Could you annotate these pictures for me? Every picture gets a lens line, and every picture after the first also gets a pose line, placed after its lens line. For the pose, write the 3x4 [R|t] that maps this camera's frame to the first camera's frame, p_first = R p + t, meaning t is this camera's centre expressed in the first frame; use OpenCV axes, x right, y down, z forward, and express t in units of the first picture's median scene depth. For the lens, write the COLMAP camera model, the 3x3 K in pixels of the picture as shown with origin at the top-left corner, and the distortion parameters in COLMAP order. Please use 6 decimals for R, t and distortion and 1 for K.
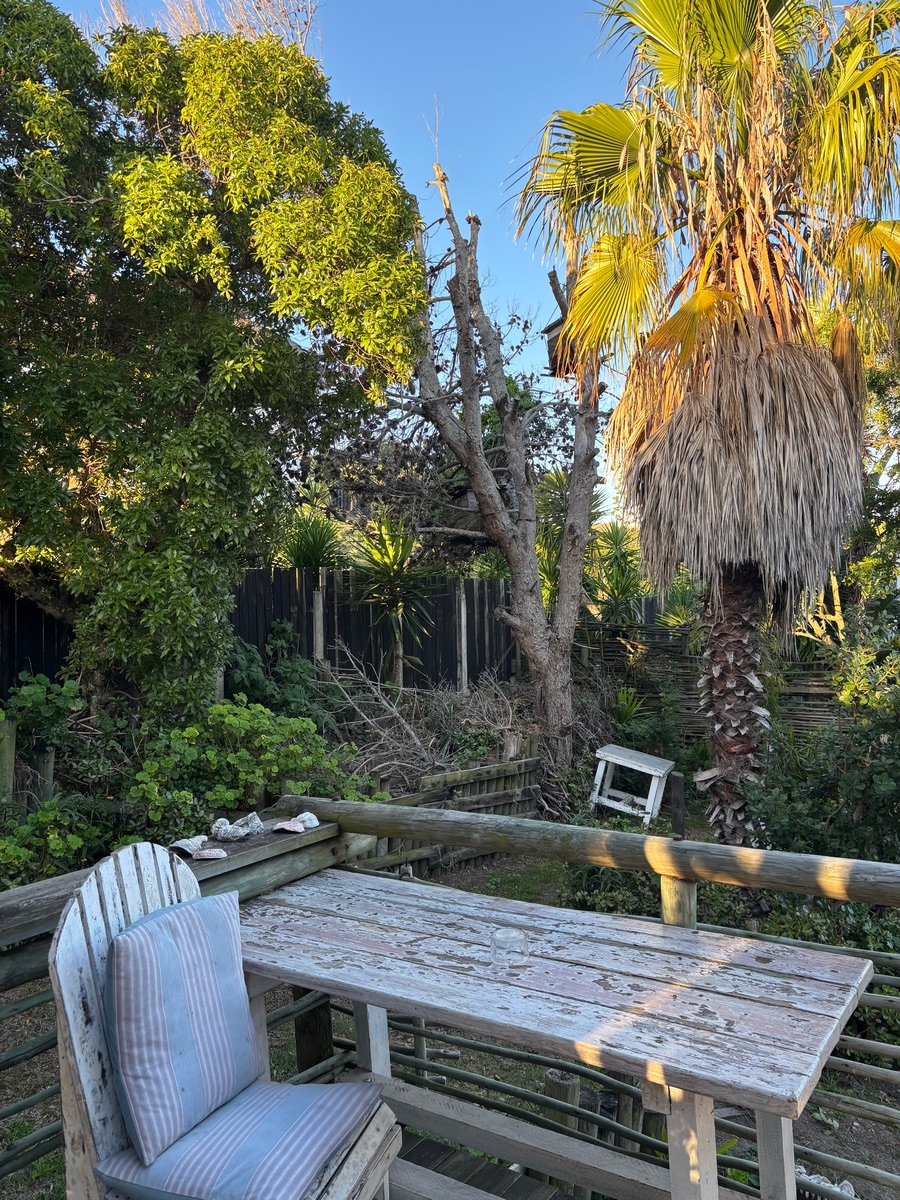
lens RADIAL K [[923.1, 0, 446.8], [0, 923.1, 606.6], [0, 0, 1]] dist [0.116496, -0.151197]
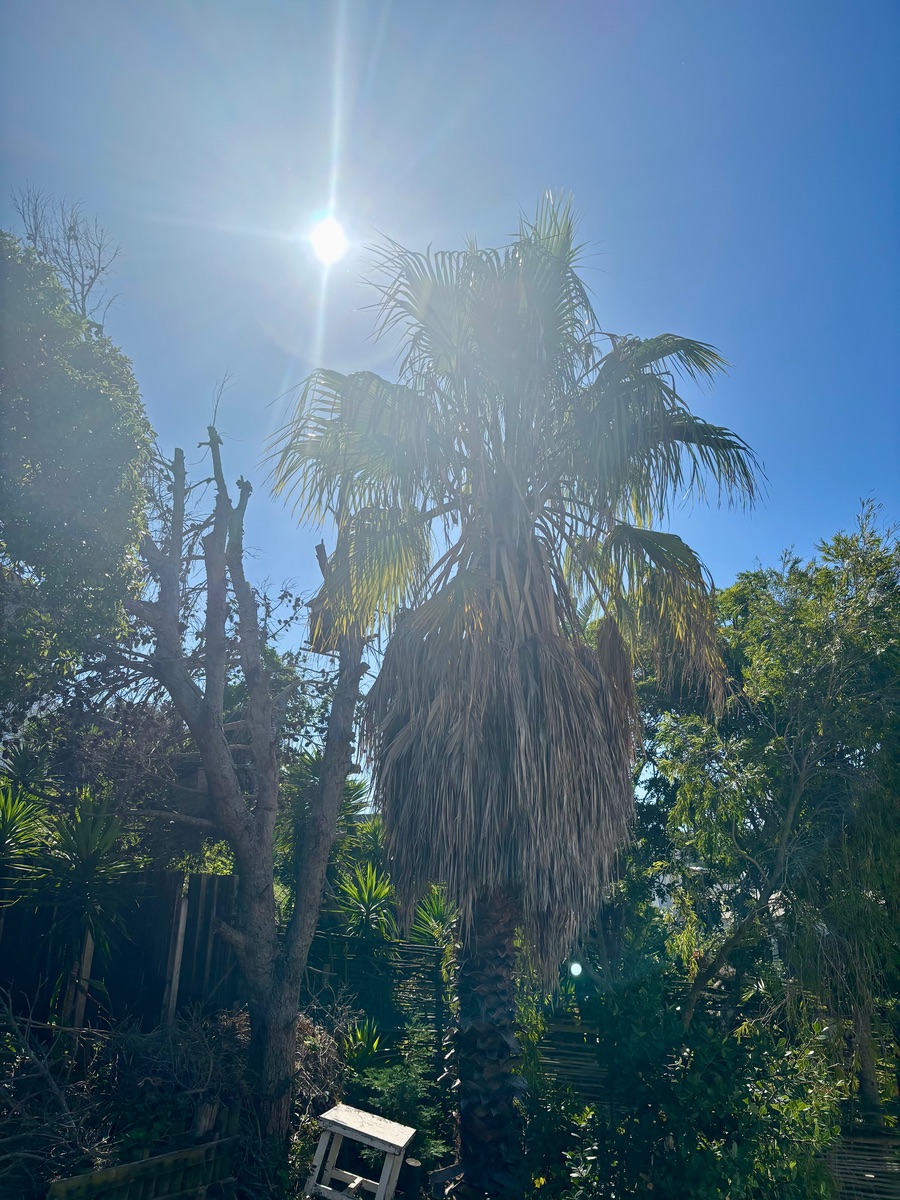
lens RADIAL K [[923.1, 0, 446.8], [0, 923.1, 606.6], [0, 0, 1]] dist [0.116496, -0.151197]
pose [[0.967650, 0.119234, 0.222344, 0.034207], [-0.047225, 0.951303, -0.304617, -0.016467], [-0.247837, 0.284262, 0.926160, 0.105481]]
